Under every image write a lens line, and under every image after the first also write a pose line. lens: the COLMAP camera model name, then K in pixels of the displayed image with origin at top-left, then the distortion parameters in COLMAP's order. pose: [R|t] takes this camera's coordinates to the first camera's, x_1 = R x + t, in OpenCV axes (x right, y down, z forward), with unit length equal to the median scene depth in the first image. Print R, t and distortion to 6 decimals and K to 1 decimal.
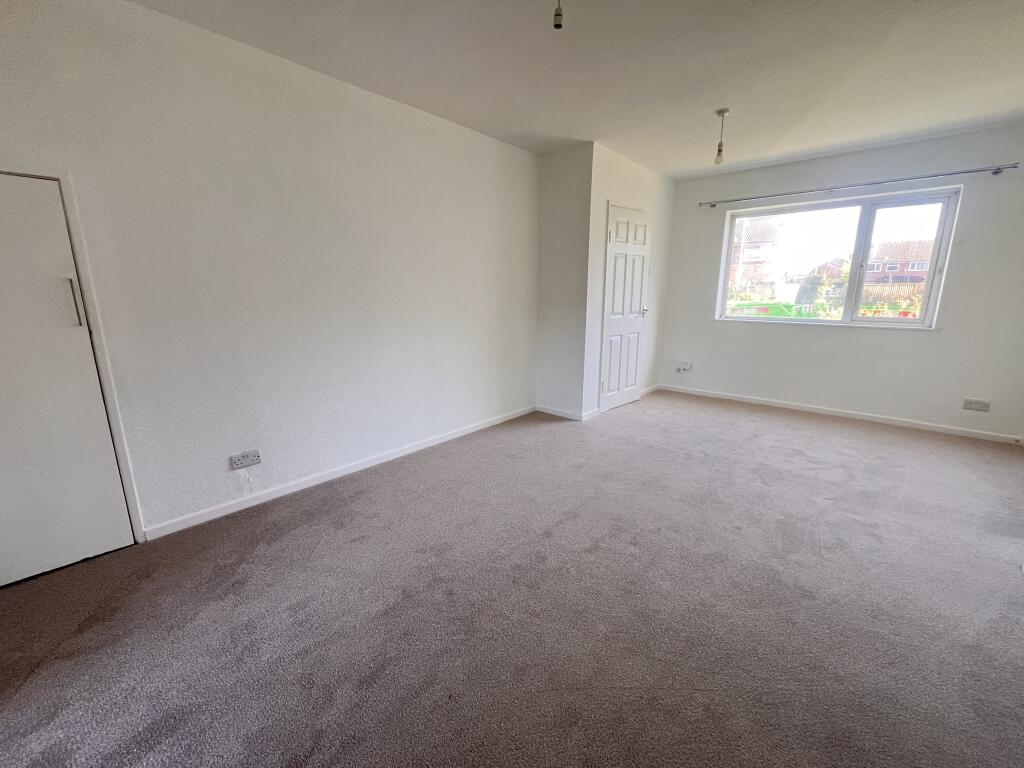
lens RADIAL K [[413.4, 0, 508.3], [0, 413.4, 383.7], [0, 0, 1]] dist [-0.002722, 0.000360]
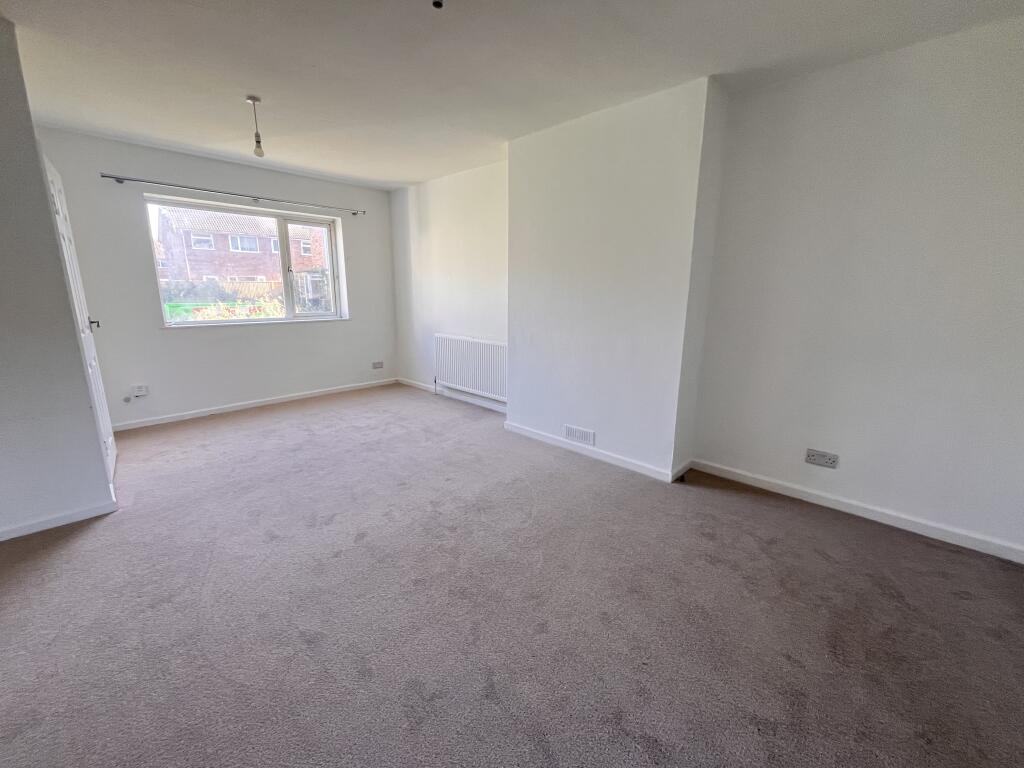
lens RADIAL K [[413.4, 0, 507.7], [0, 413.4, 380.9], [0, 0, 1]] dist [-0.002722, 0.000360]
pose [[0.040783, -0.213556, 0.976079, -0.419629], [0.211868, 0.956526, 0.200425, -0.108655], [-0.976447, 0.198626, 0.084255, 0.433886]]
